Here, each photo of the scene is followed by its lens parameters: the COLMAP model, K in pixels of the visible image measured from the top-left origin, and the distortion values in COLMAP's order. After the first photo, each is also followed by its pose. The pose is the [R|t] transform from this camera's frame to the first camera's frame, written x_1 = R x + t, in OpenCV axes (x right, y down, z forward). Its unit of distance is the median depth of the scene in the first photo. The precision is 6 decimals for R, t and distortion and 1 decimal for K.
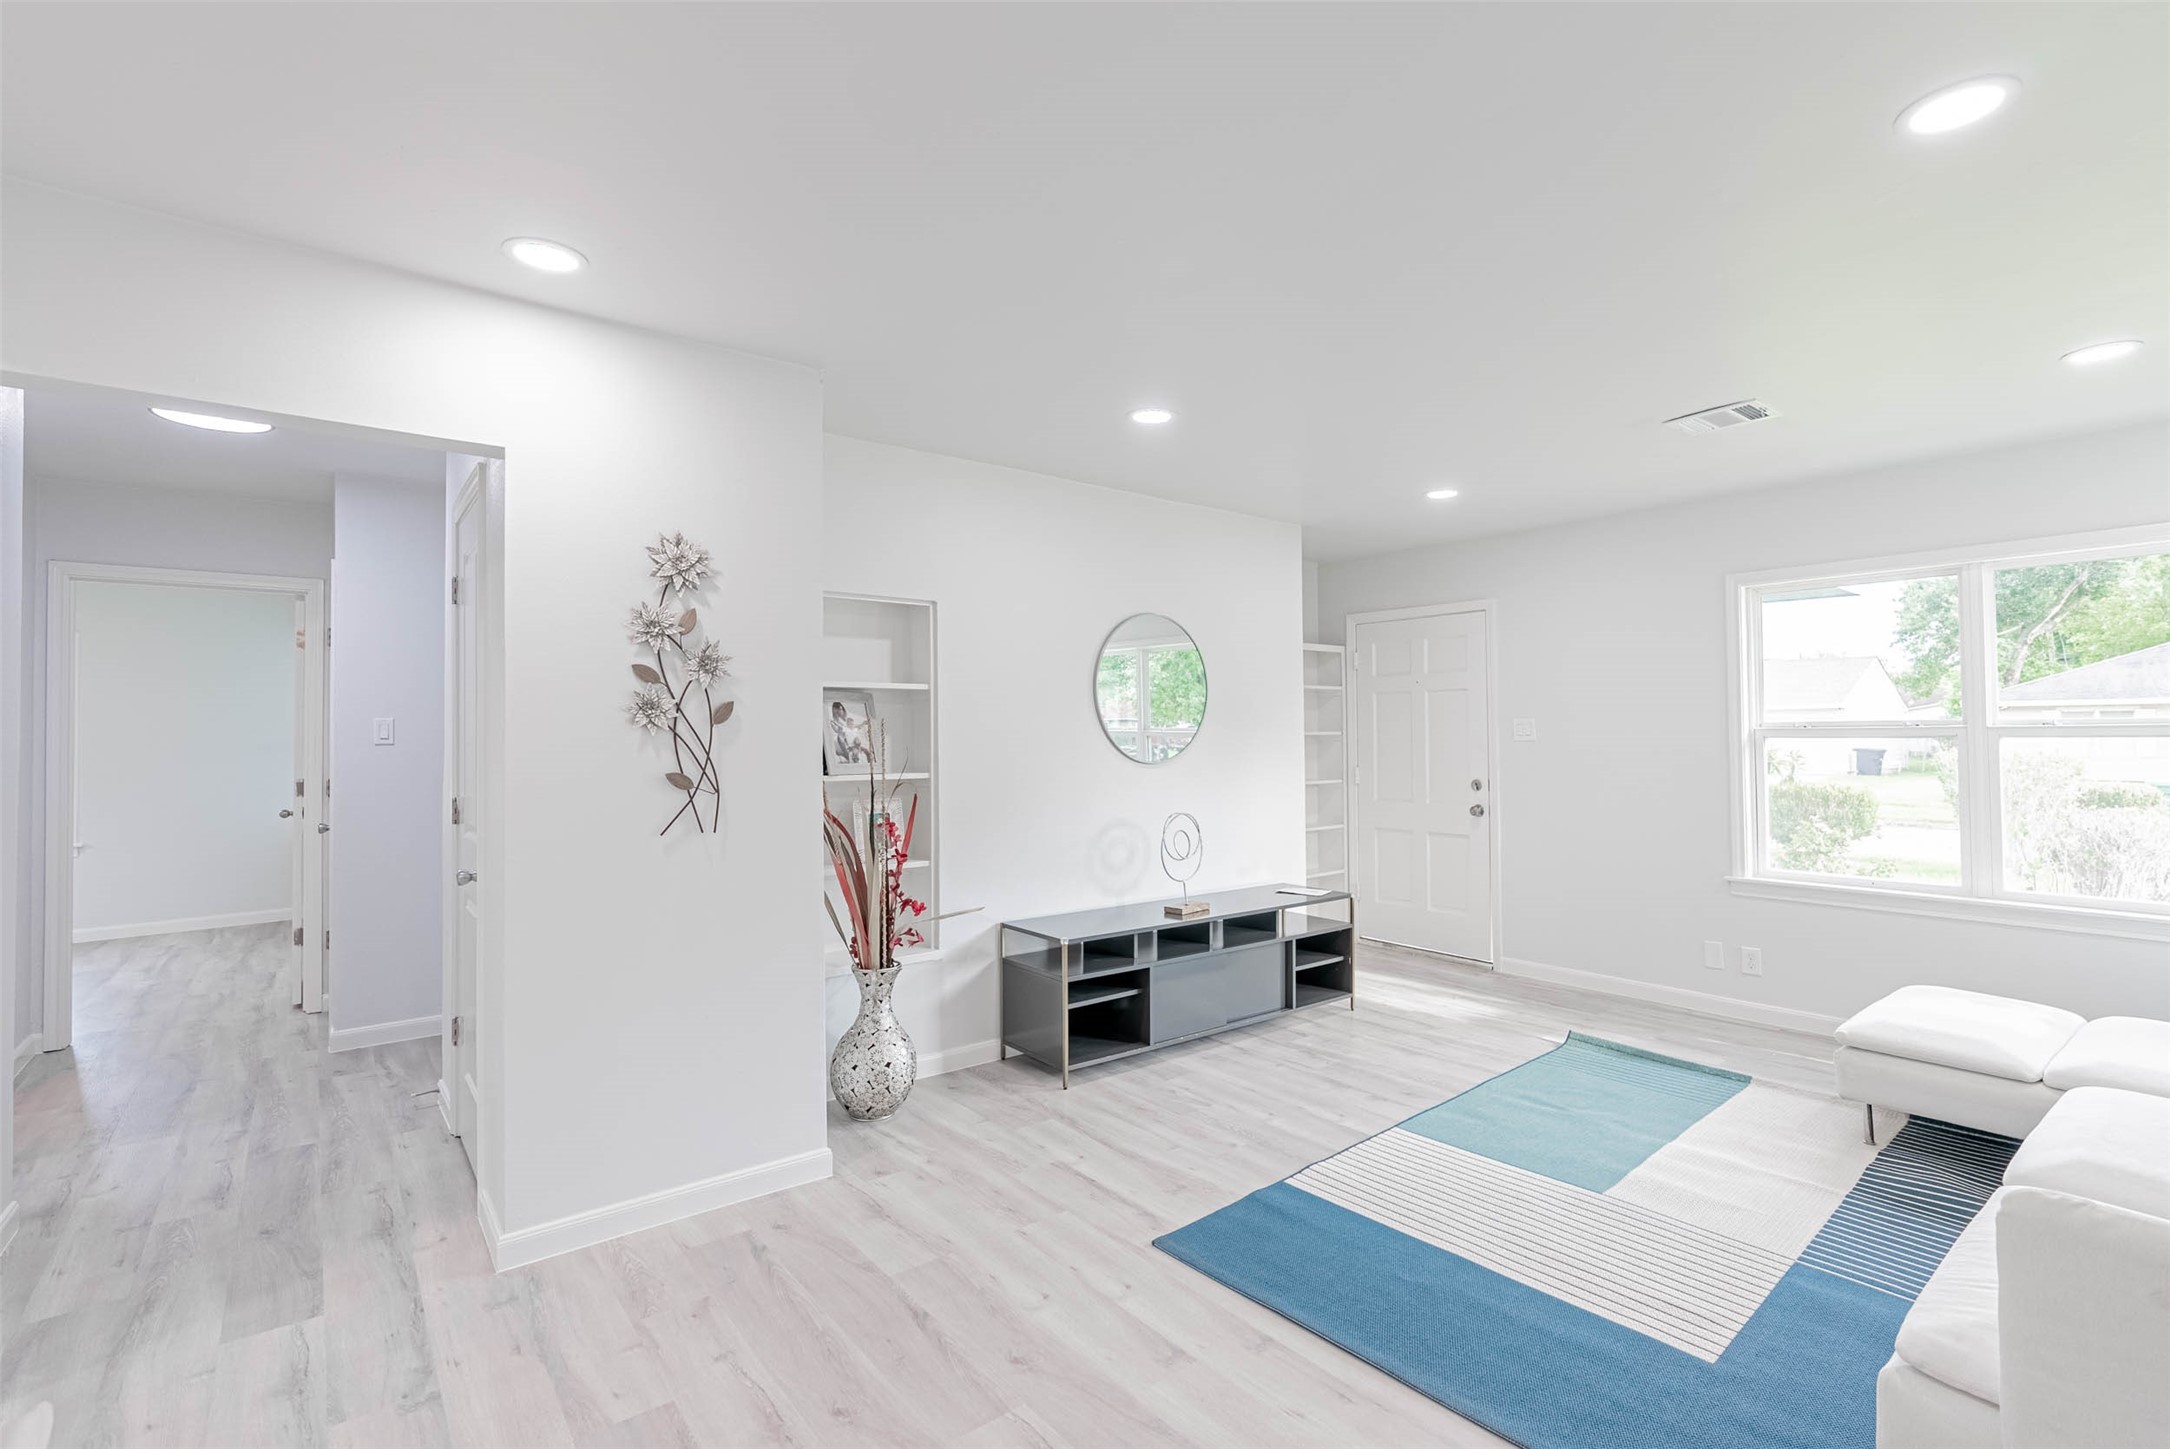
lens RADIAL K [[994.6, 0, 1106.0], [0, 994.6, 713.8], [0, 0, 1]] dist [-0.012894, 0.004315]
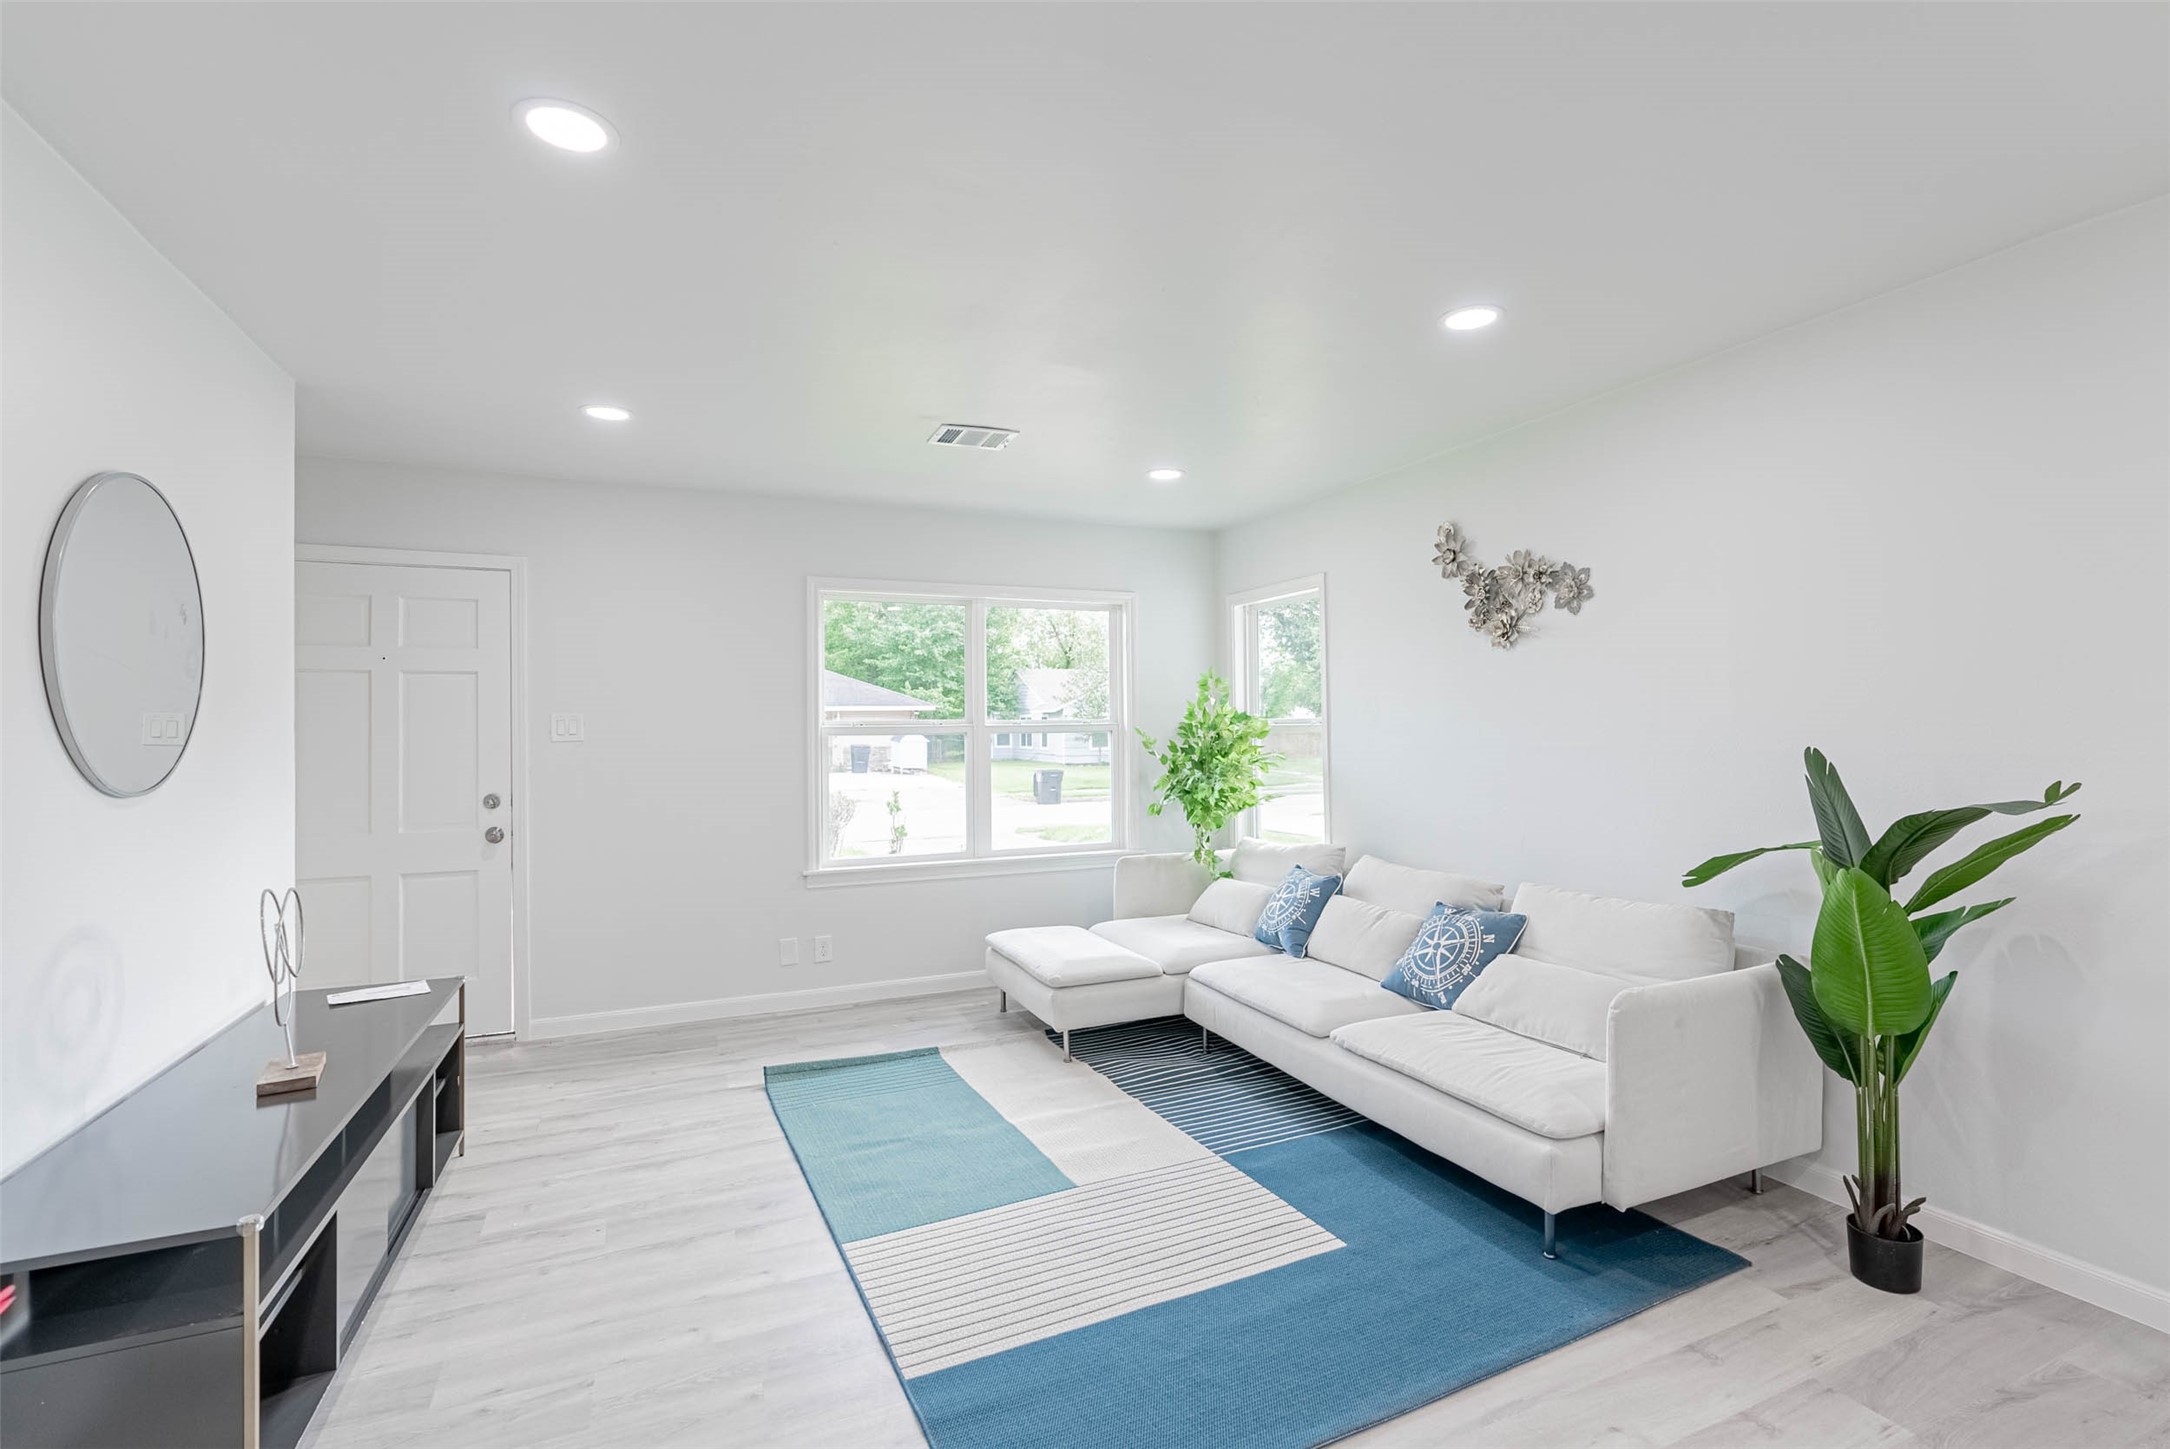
lens RADIAL K [[994.6, 0, 1106.0], [0, 994.6, 713.8], [0, 0, 1]] dist [-0.012894, 0.004315]
pose [[0.242518, 0.016736, 0.970003, -0.358608], [-0.015237, 0.999794, -0.013441, 0.012719], [-0.970027, -0.011520, 0.242723, 0.547264]]
